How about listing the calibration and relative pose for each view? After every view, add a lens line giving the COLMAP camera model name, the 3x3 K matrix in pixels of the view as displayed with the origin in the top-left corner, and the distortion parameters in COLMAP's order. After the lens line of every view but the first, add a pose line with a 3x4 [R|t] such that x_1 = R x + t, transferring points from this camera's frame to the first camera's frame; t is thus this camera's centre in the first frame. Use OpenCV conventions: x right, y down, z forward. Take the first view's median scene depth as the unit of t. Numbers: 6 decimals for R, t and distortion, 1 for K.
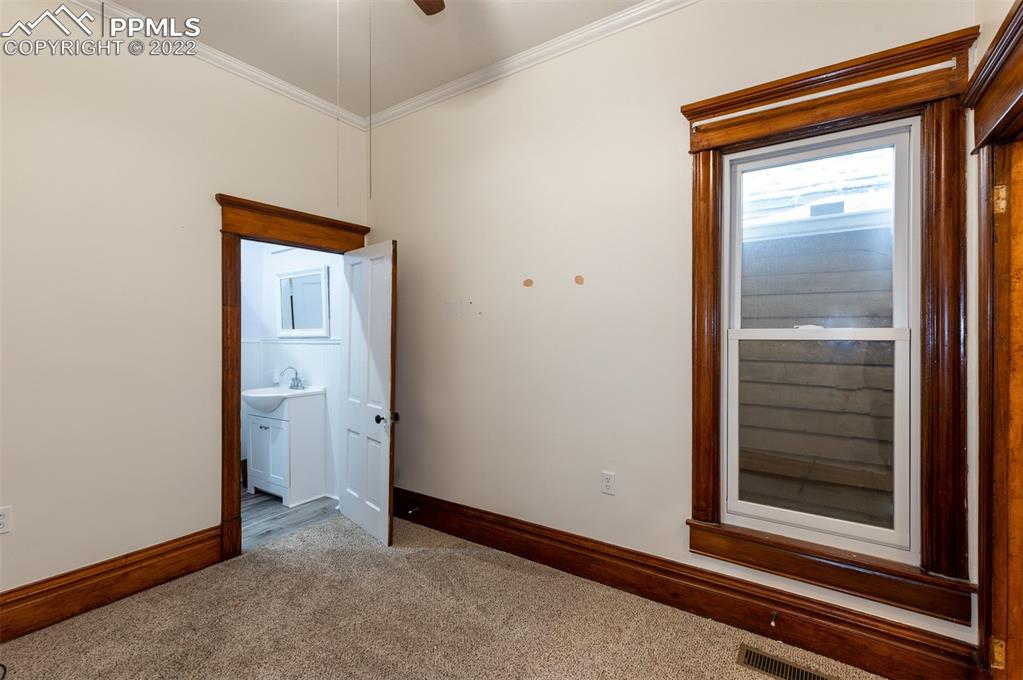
lens RADIAL K [[457.3, 0, 505.1], [0, 457.3, 332.8], [0, 0, 1]] dist [0.000225, 0.000142]
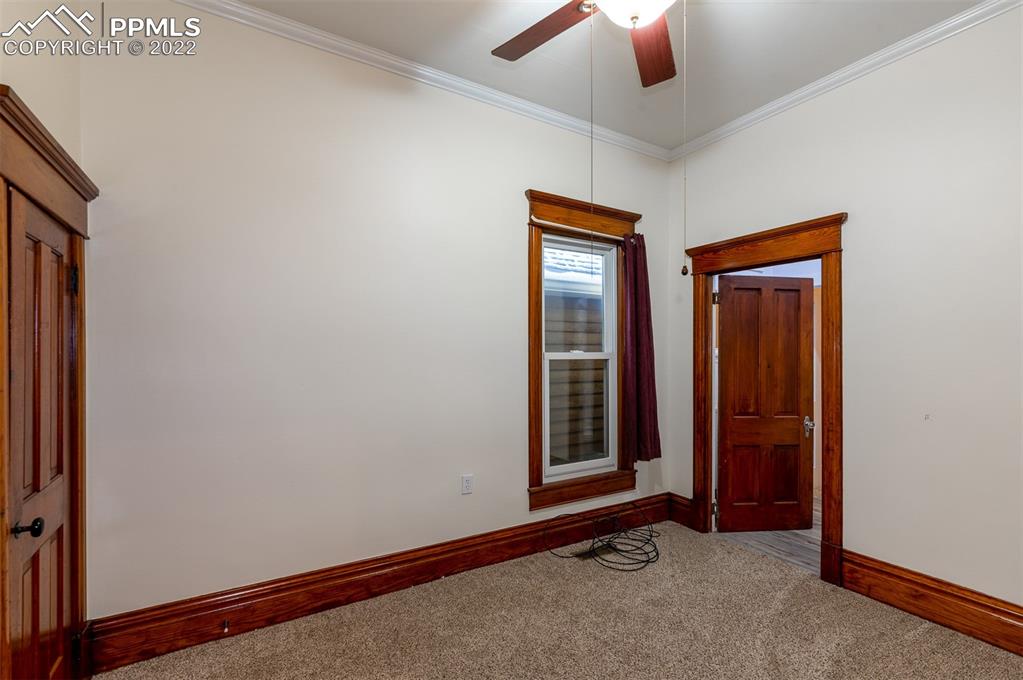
lens RADIAL K [[455.6, 0, 515.7], [0, 455.6, 349.8], [0, 0, 1]] dist [-0.000852, 0.000120]
pose [[0.413142, 0.013200, 0.910571, -1.390710], [-0.004099, 0.999912, -0.012635, 0.008319], [-0.910657, 0.001488, 0.413160, 0.747151]]
